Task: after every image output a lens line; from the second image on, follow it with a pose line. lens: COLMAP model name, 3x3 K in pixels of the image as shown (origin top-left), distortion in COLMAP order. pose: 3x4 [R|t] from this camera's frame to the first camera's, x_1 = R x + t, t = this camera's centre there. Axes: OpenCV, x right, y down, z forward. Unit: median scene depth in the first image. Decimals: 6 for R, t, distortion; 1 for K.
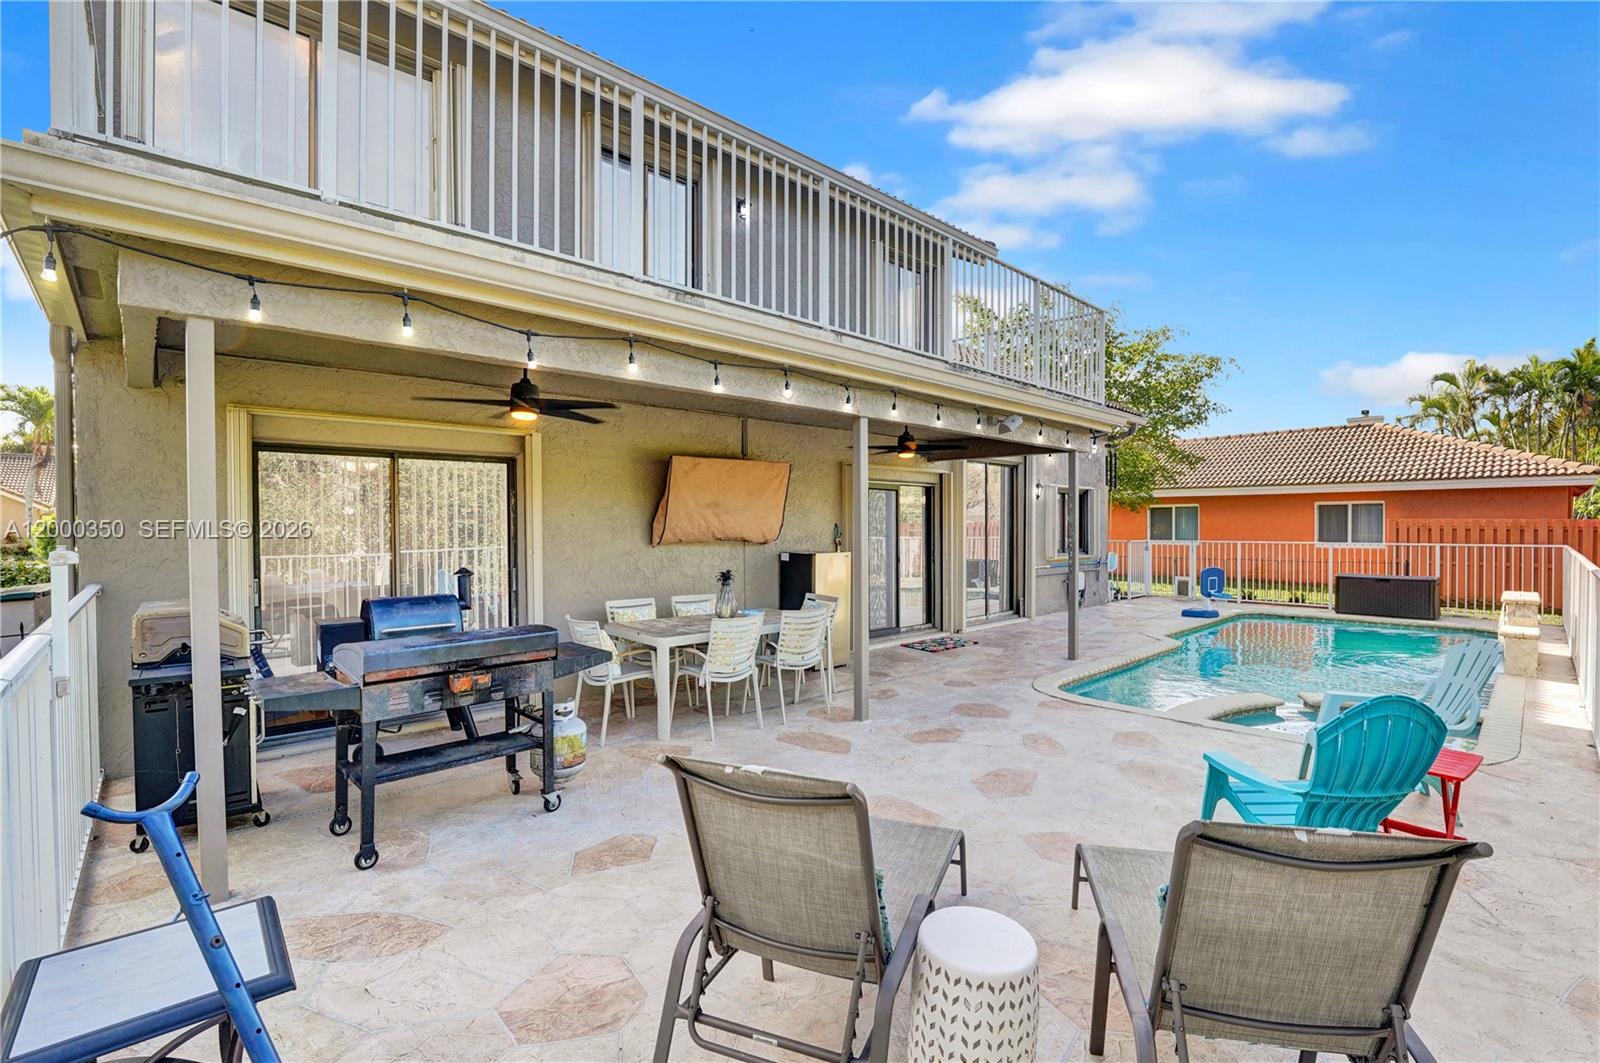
lens RADIAL K [[705.6, 0, 807.0], [0, 705.6, 529.0], [0, 0, 1]] dist [-0.000132, 0.000194]
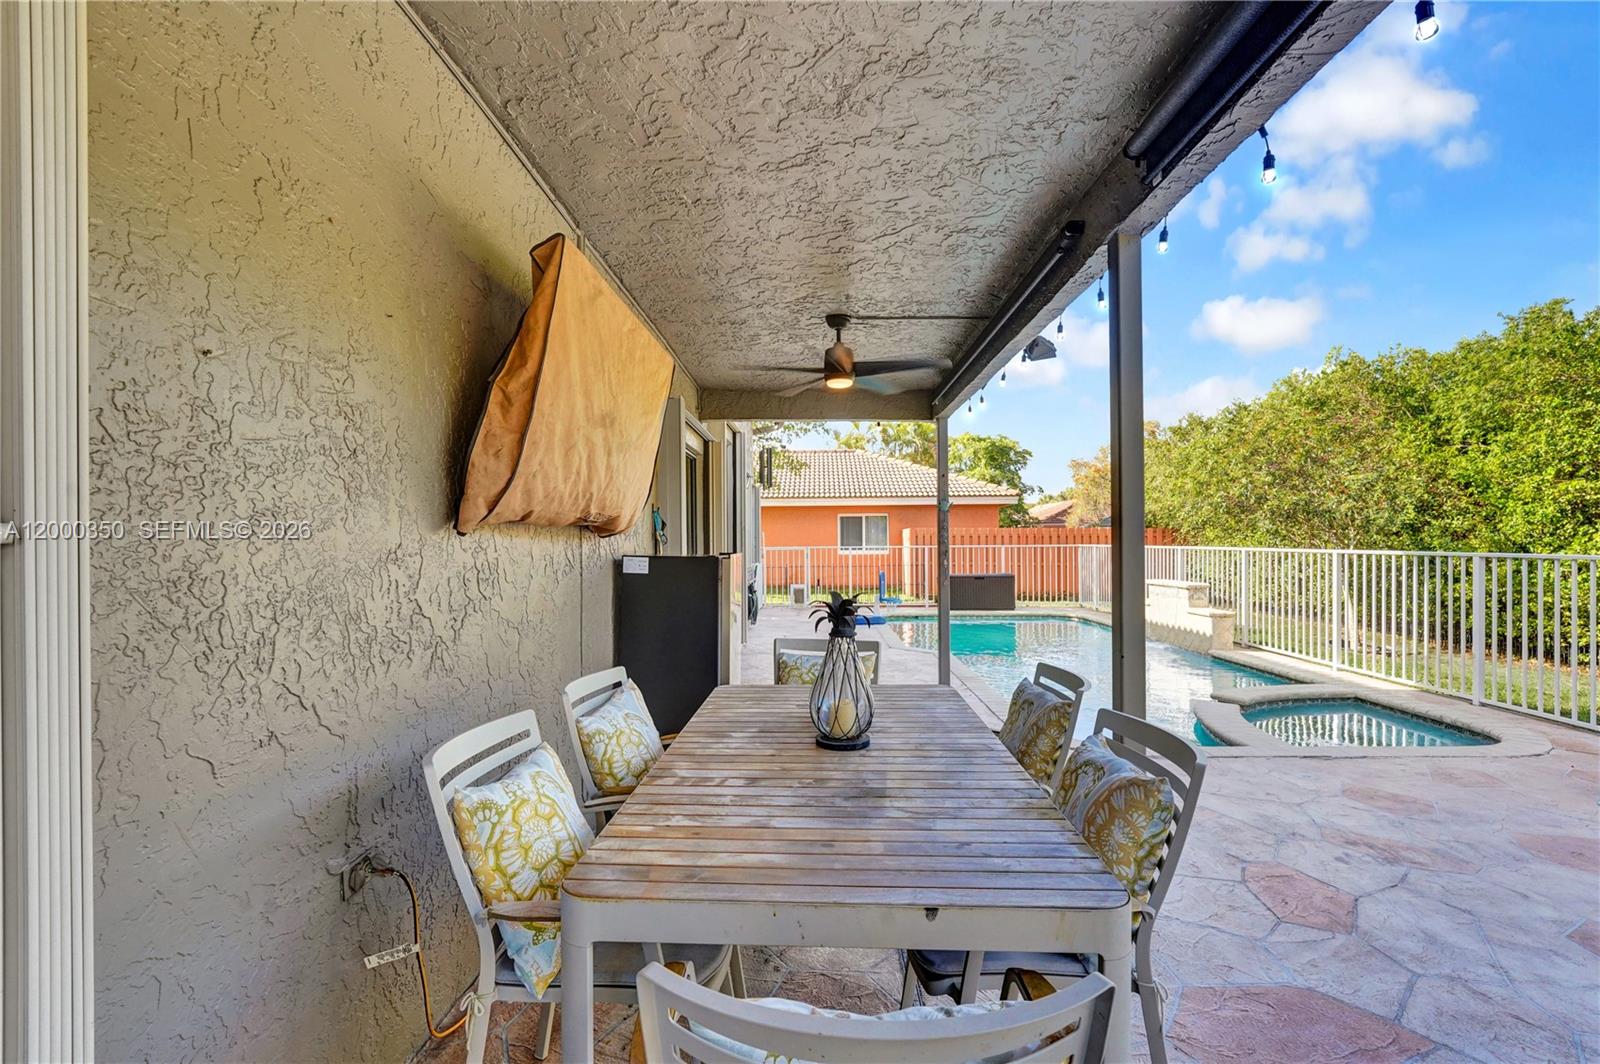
lens RADIAL K [[705.6, 0, 792.1], [0, 705.6, 534.6], [0, 0, 1]] dist [-0.000132, 0.000194]
pose [[0.709348, 0.004036, 0.704847, -0.199467], [0.010341, 0.999816, -0.016132, 0.019473], [-0.704783, 0.018731, 0.709176, 0.421732]]
